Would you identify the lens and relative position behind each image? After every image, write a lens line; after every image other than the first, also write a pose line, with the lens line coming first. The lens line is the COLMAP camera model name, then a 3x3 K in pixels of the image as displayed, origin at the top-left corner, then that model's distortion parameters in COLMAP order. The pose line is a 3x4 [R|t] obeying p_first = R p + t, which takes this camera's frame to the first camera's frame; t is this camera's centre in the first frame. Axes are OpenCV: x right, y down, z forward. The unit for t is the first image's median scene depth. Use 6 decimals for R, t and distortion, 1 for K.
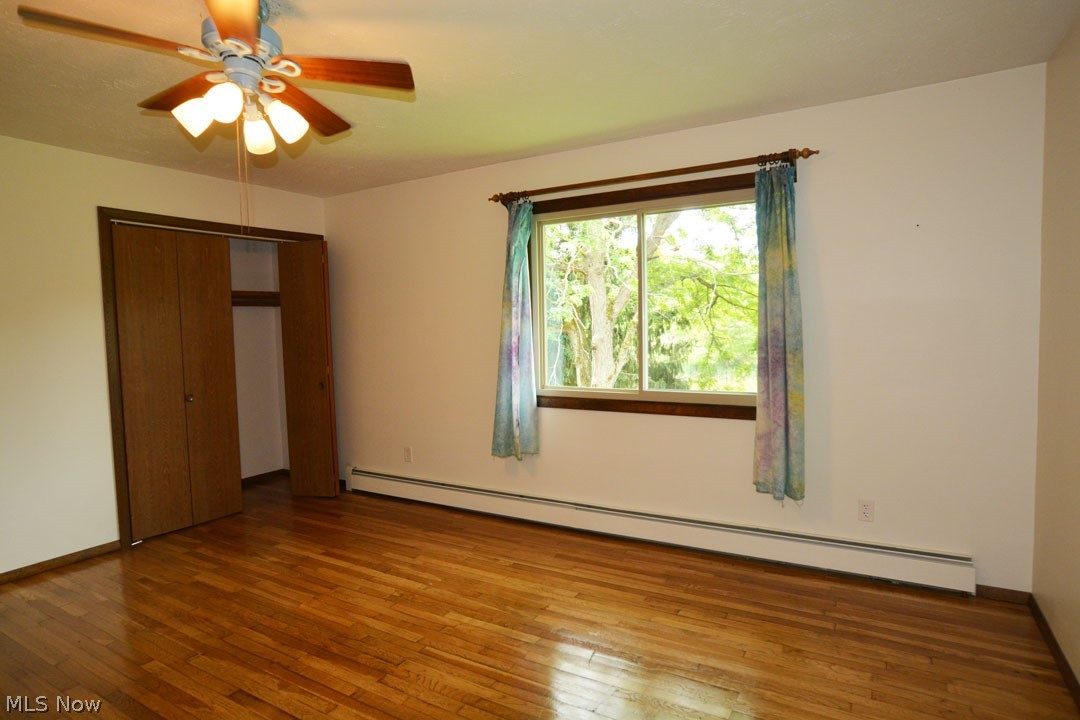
lens RADIAL K [[597.0, 0, 540.0], [0, 597.0, 360.0], [0, 0, 1]] dist [-0.000412, -0.000016]
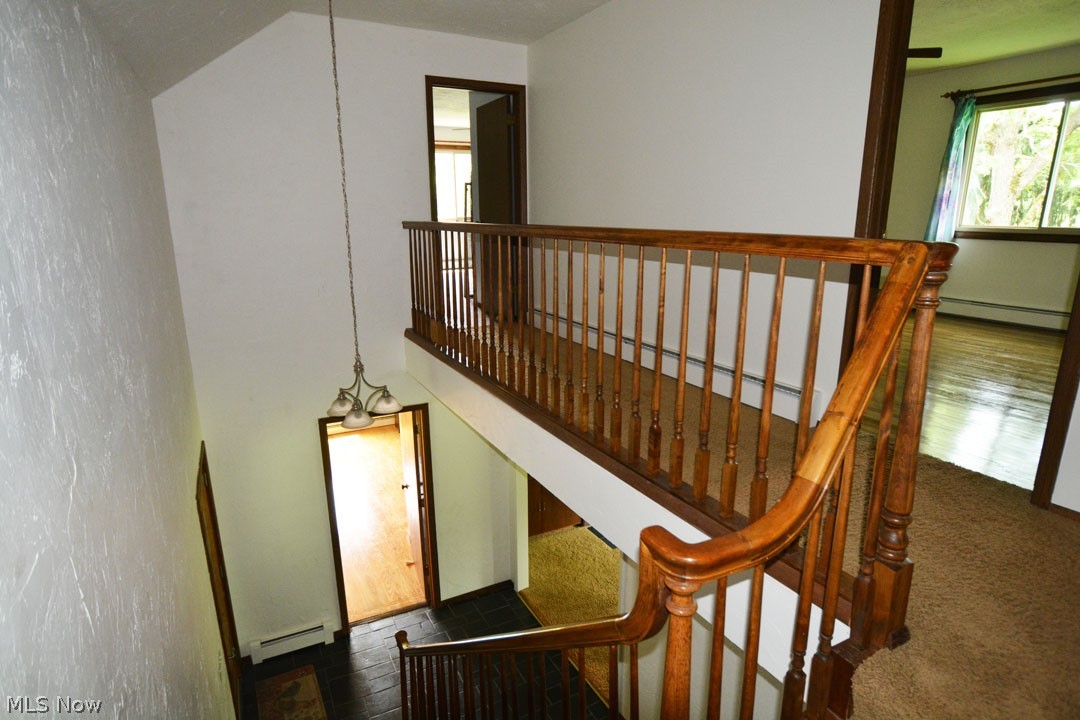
lens RADIAL K [[584.3, 0, 540.0], [0, 584.3, 360.0], [0, 0, 1]] dist [-0.001870, -0.000684]
pose [[0.858627, 0.151574, -0.489679, -0.135094], [-0.049652, 0.975383, 0.214856, 0.113978], [0.510191, -0.160168, 0.845016, -0.874658]]
